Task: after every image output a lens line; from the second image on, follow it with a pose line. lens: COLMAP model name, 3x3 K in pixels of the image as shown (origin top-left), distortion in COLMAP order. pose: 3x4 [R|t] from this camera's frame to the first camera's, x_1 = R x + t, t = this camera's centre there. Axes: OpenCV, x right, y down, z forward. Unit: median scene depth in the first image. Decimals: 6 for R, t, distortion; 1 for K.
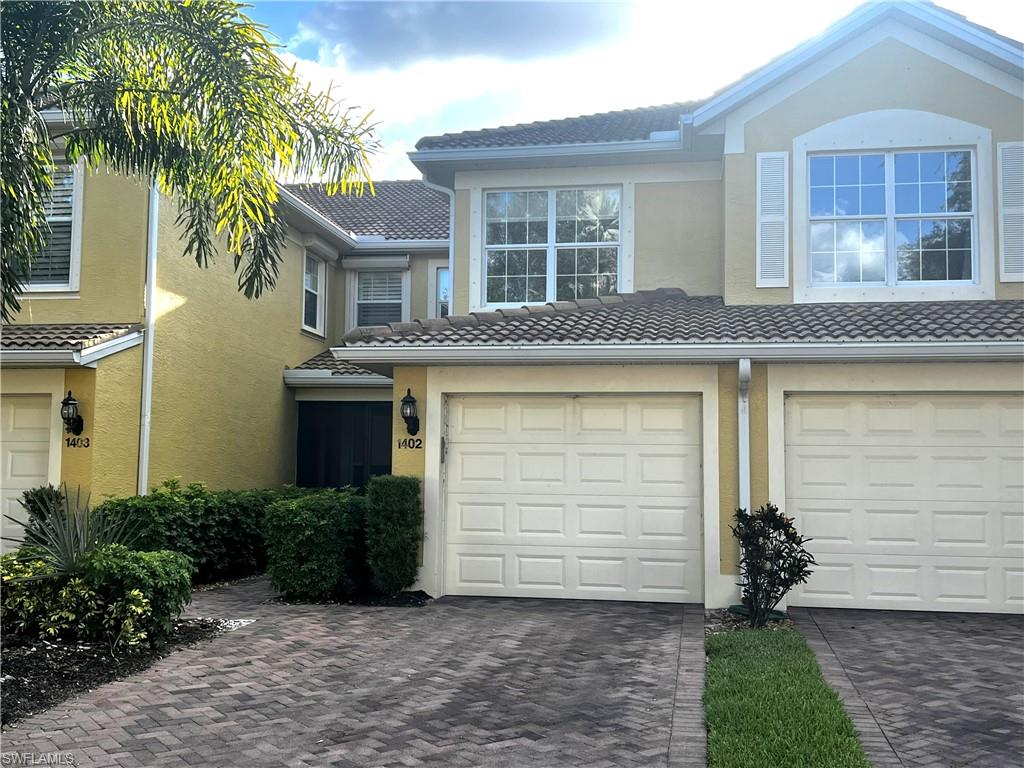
lens RADIAL K [[1120.2, 0, 512.0], [0, 1120.2, 384.0], [0, 0, 1]] dist [0.005637, 0.004985]
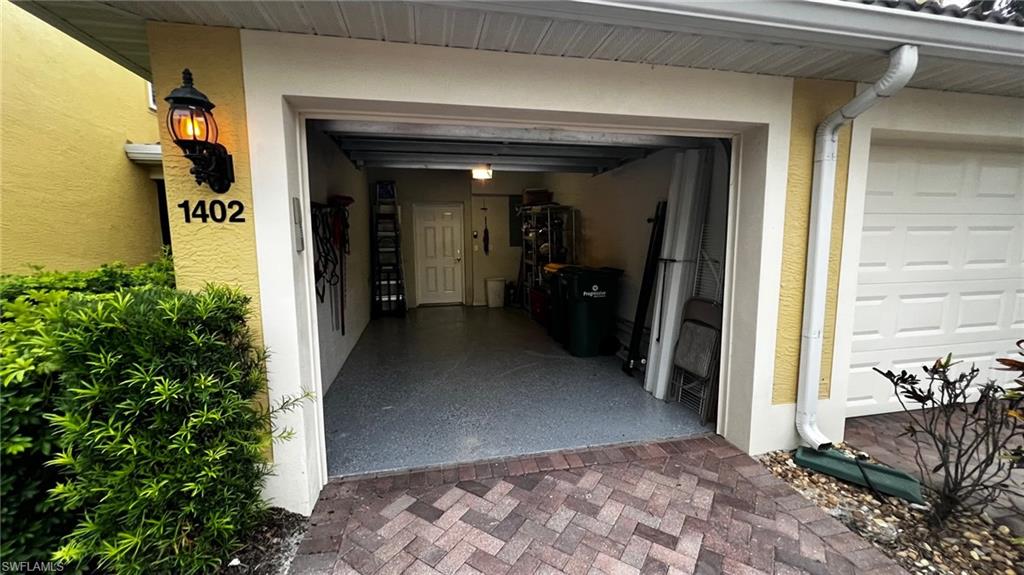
lens RADIAL K [[408.6, 0, 512.0], [0, 408.6, 287.5], [0, 0, 1]] dist [-0.000745, -0.000436]
pose [[0.927565, -0.066720, 0.367656, -0.043034], [-0.013283, 0.977420, 0.210889, 0.046879], [-0.373425, -0.200497, 0.905734, 0.802568]]
